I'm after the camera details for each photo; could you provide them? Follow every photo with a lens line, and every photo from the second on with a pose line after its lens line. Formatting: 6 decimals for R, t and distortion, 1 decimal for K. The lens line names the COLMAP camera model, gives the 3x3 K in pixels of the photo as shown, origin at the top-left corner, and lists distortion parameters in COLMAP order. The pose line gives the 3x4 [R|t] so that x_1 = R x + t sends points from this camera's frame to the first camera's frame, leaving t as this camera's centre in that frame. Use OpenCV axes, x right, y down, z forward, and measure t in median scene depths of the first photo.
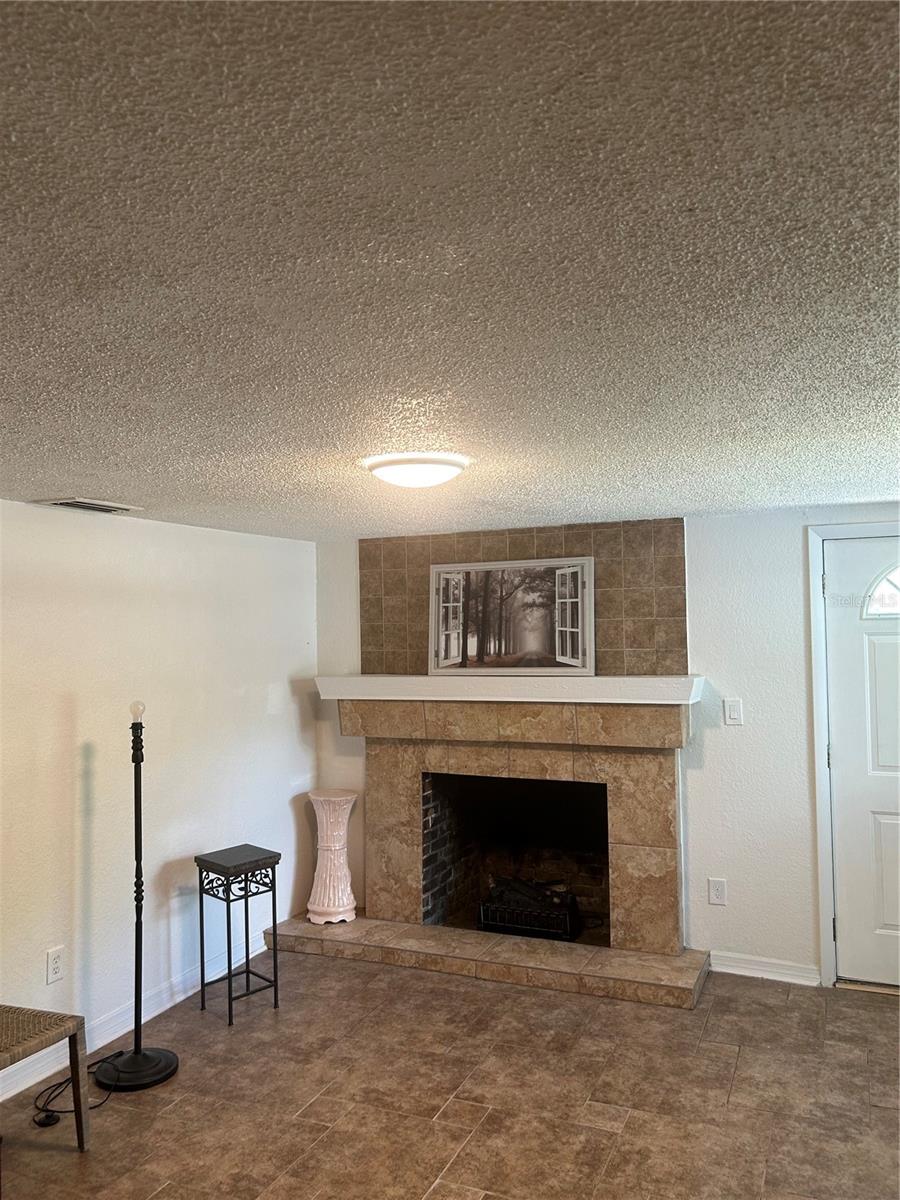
lens RADIAL K [[901.9, 0, 453.5], [0, 901.9, 593.8], [0, 0, 1]] dist [0.033855, -0.047760]
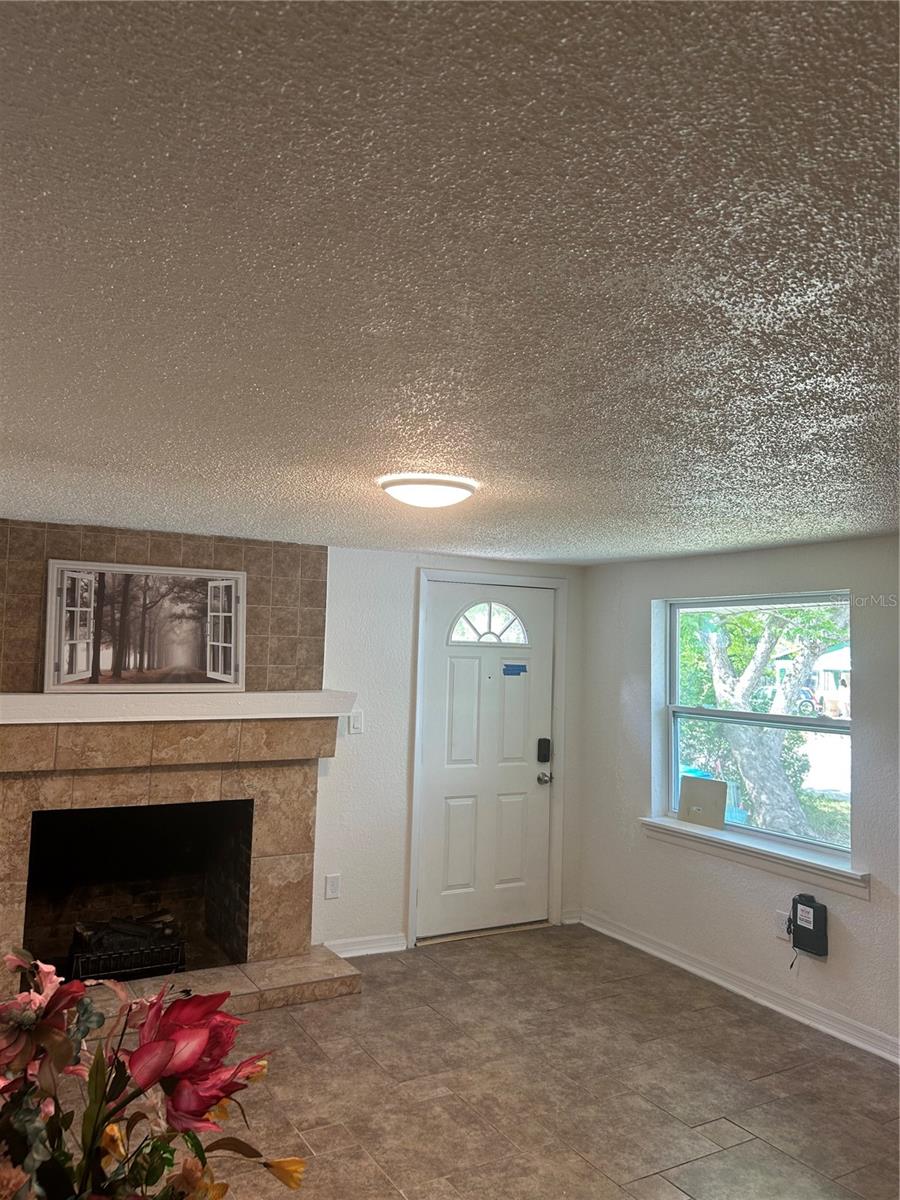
lens RADIAL K [[901.9, 0, 457.7], [0, 901.9, 602.2], [0, 0, 1]] dist [0.033855, -0.047760]
pose [[0.600036, 0.072947, 0.796640, -0.501538], [-0.067126, 0.996913, -0.040726, 0.017203], [-0.797152, -0.029038, 0.603080, 0.214960]]
